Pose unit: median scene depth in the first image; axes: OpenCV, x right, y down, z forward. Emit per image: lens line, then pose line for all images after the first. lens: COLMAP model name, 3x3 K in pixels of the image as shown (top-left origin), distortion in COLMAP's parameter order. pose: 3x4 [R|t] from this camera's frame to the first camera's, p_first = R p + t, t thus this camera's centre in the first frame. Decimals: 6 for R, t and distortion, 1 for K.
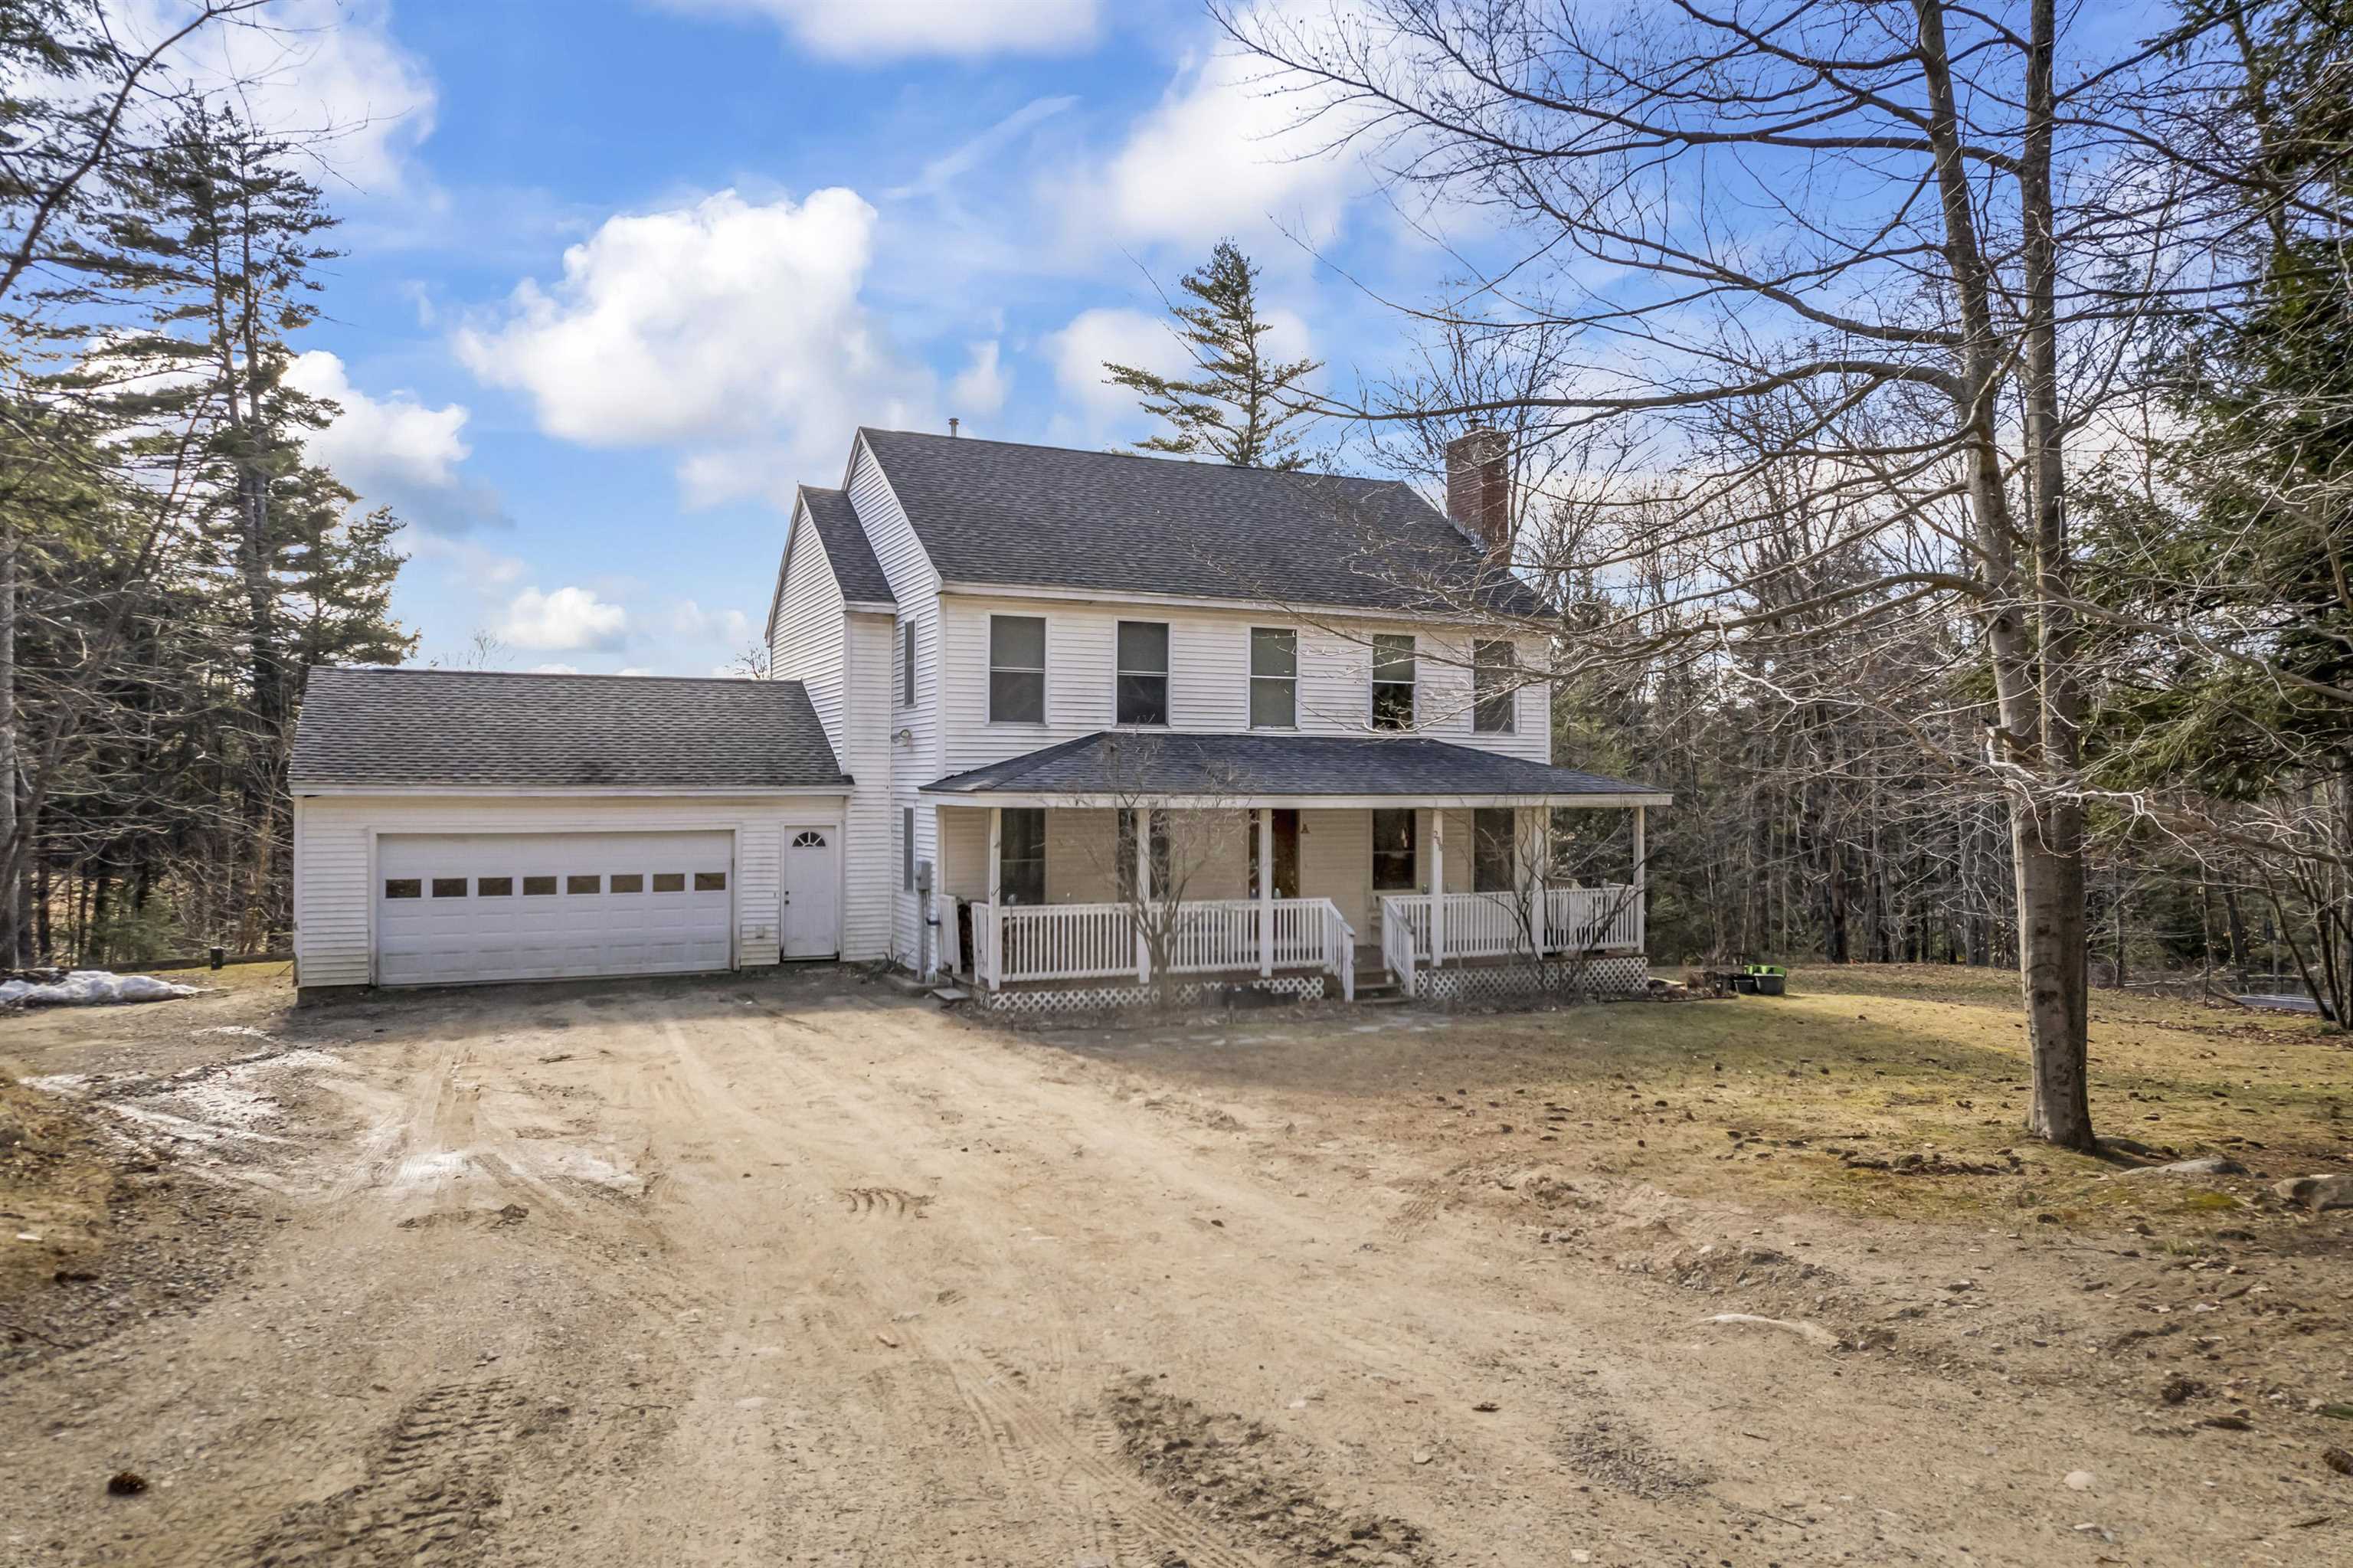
lens RADIAL K [[1501.4, 0, 1180.6], [0, 1501.4, 779.9], [0, 0, 1]] dist [-0.016923, 0.000922]
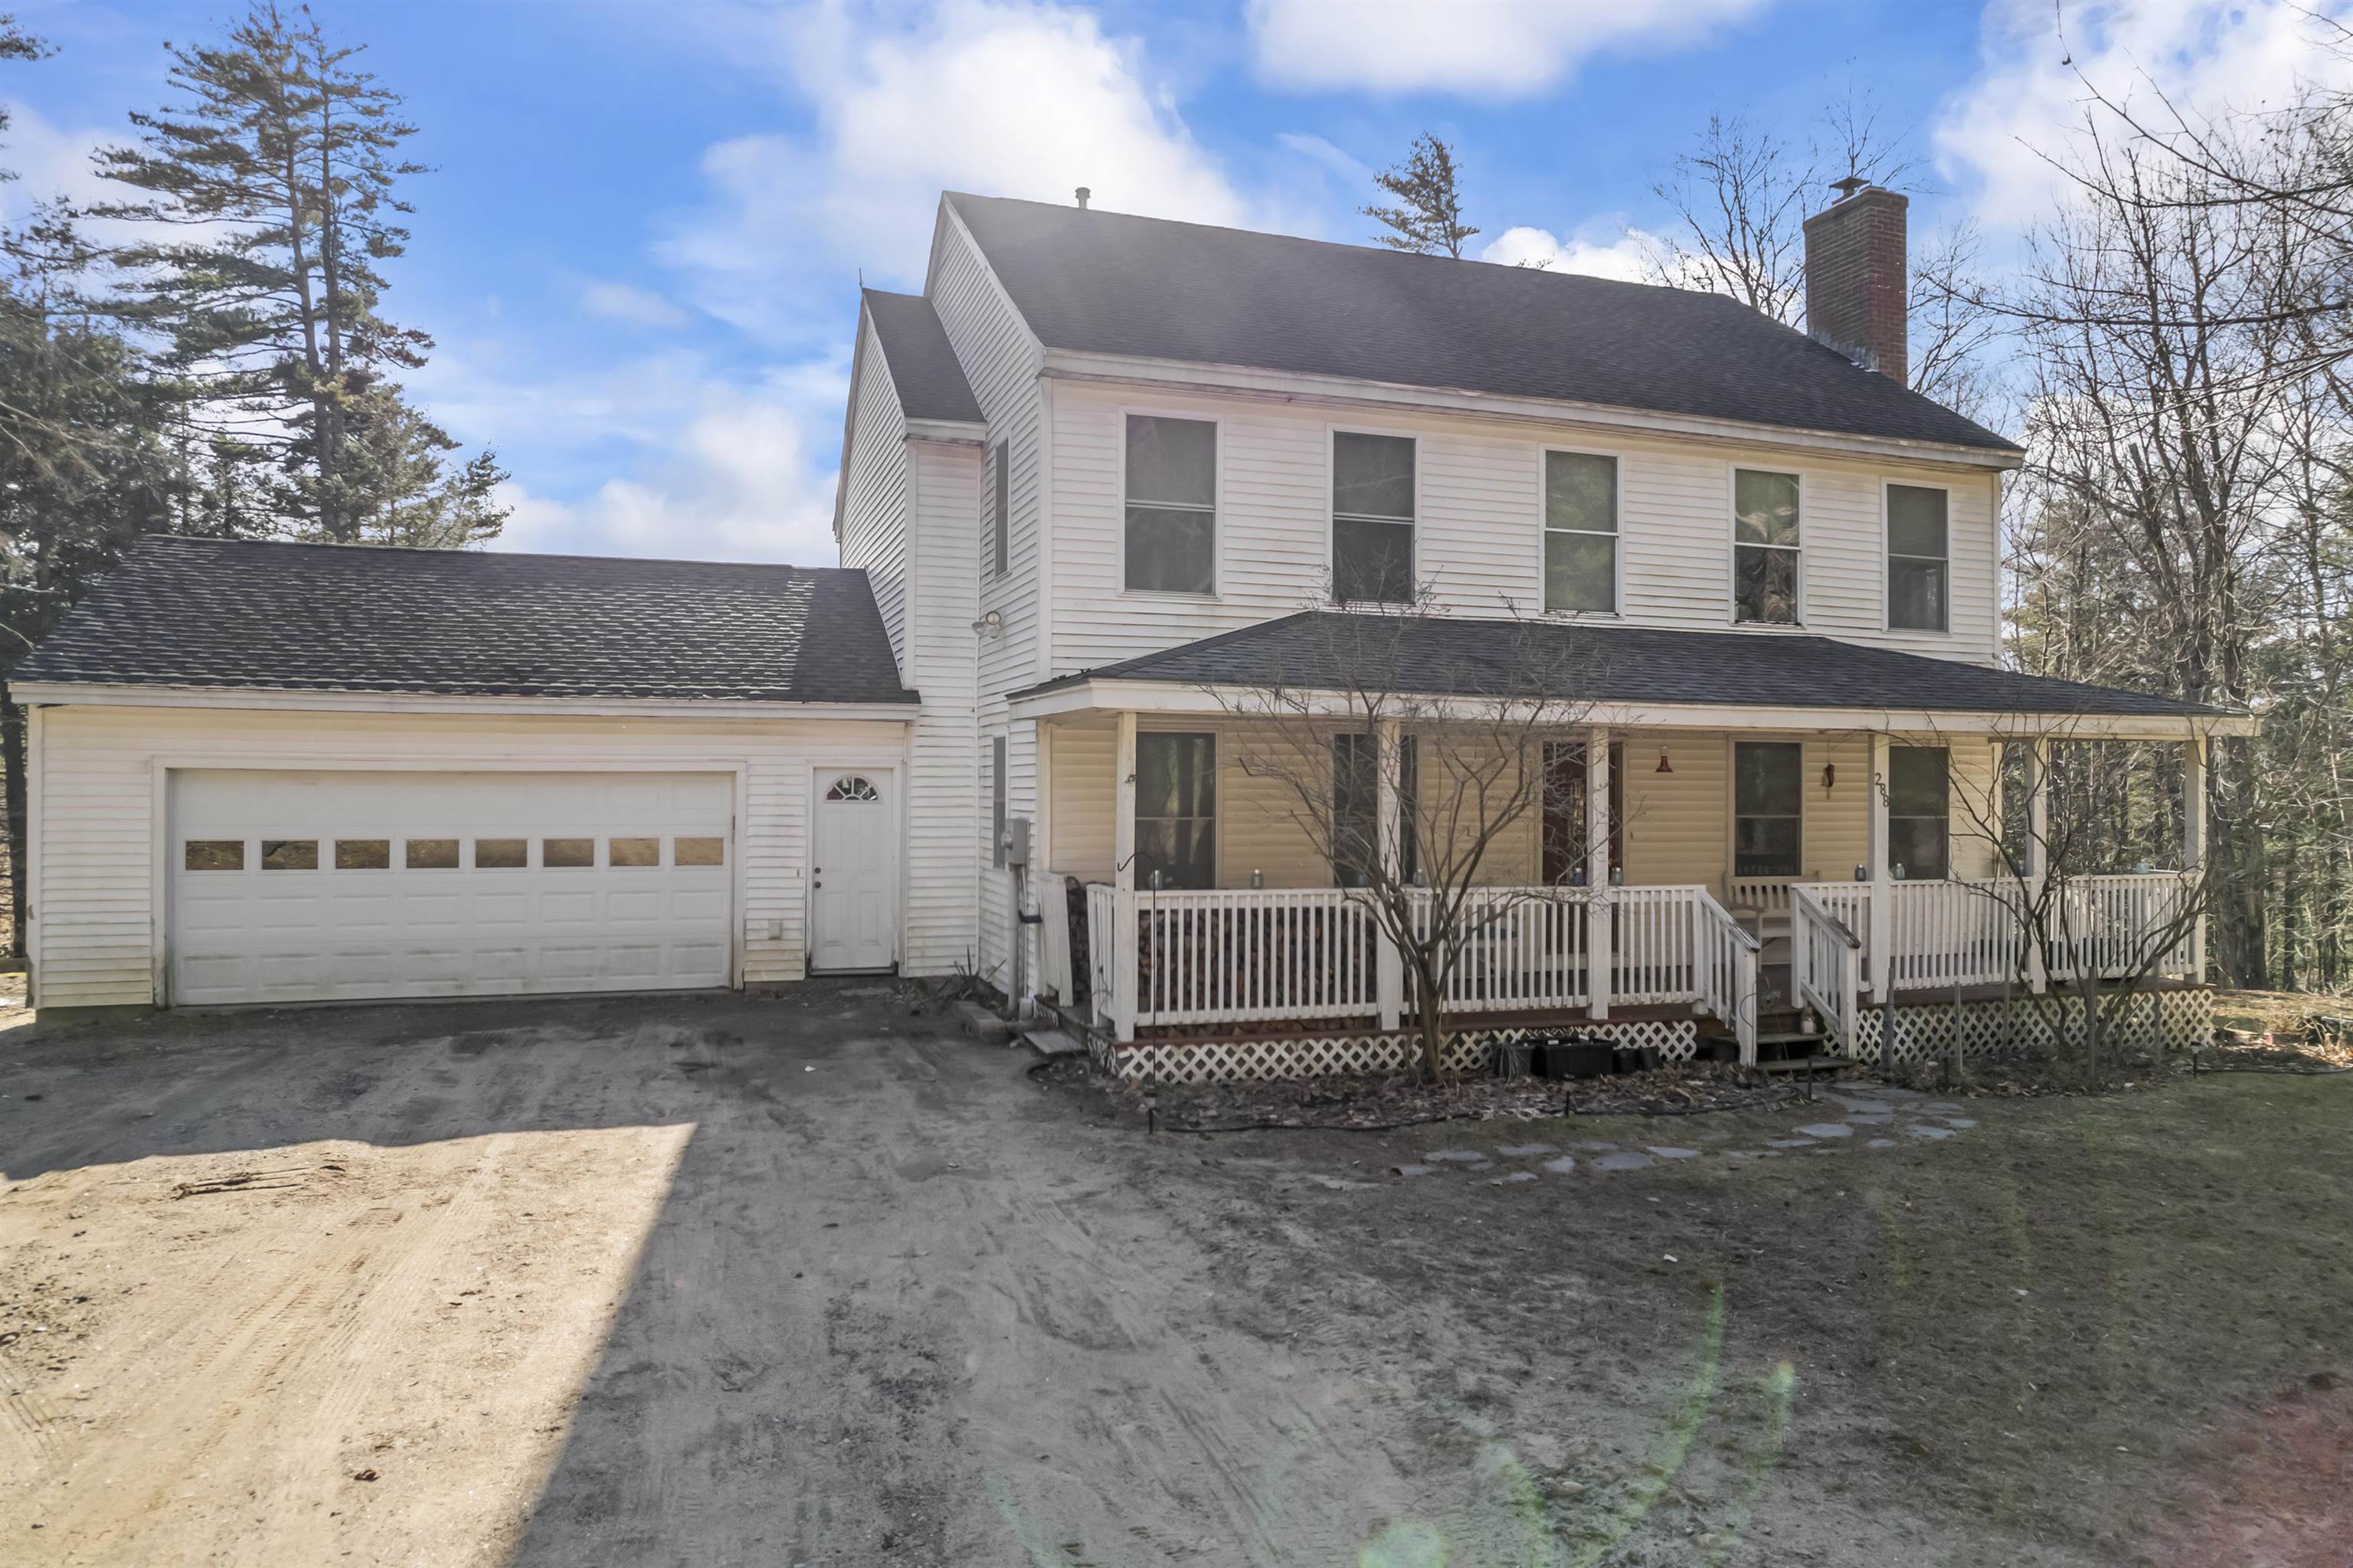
lens RADIAL K [[1501.4, 0, 1167.1], [0, 1501.4, 786.0], [0, 0, 1]] dist [-0.016923, 0.000922]
pose [[0.992687, 0.001398, -0.120712, -0.035169], [-0.001180, 0.999998, 0.001874, 0.037902], [0.120715, -0.001718, 0.992686, 0.381674]]
